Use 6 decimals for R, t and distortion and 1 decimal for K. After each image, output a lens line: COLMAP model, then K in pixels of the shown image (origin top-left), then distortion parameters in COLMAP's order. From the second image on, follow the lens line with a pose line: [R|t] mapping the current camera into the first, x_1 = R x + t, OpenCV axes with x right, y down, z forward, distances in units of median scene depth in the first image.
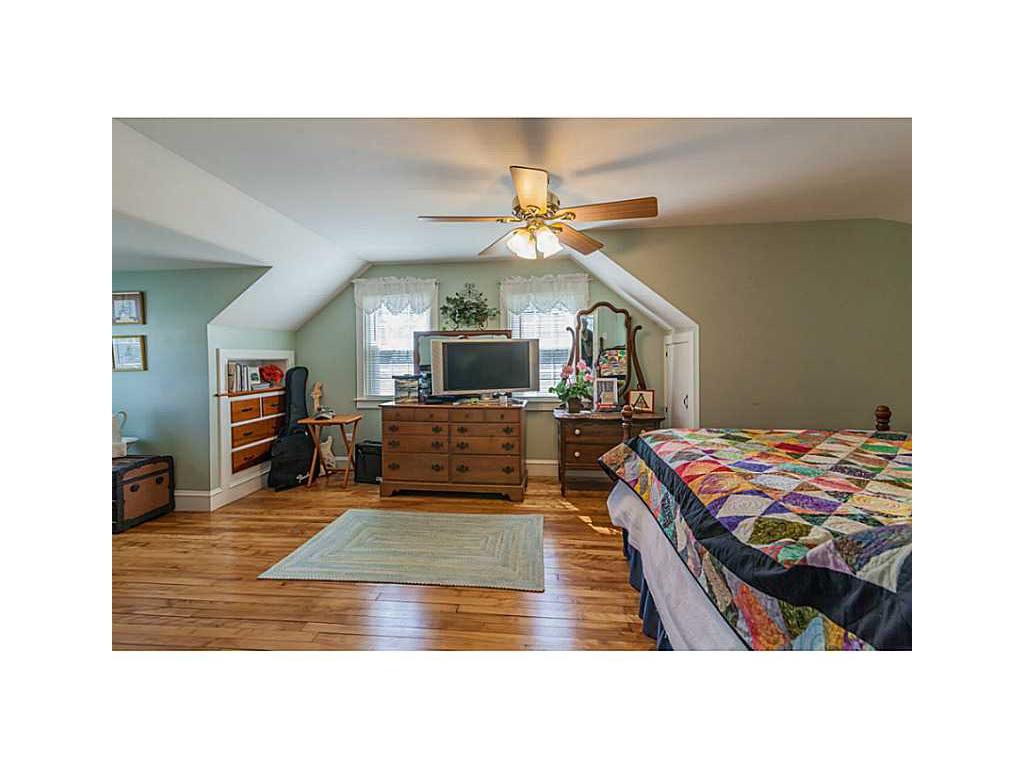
lens RADIAL K [[370.2, 0, 516.0], [0, 370.2, 370.0], [0, 0, 1]] dist [0.001728, 0.000065]
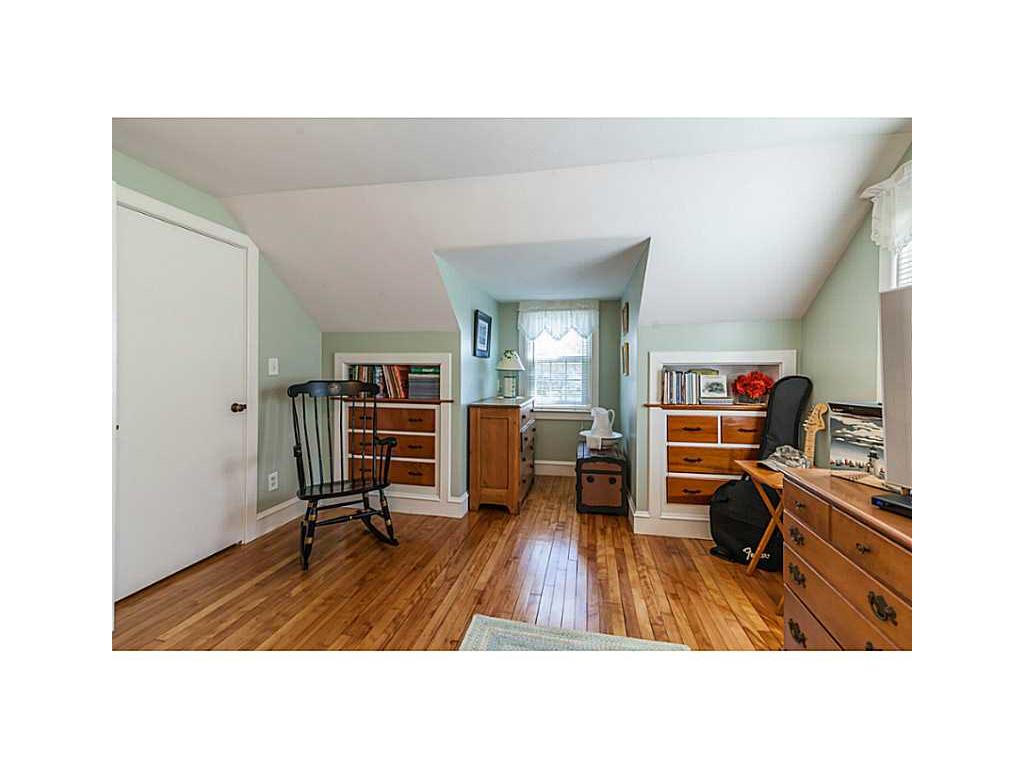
lens RADIAL K [[370.2, 0, 516.0], [0, 370.2, 370.0], [0, 0, 1]] dist [0.001728, 0.000065]
pose [[-0.115907, 0.005470, -0.993245, 0.089214], [-0.029664, 0.999520, 0.008966, -0.012362], [0.992817, 0.030503, -0.115690, 0.726919]]
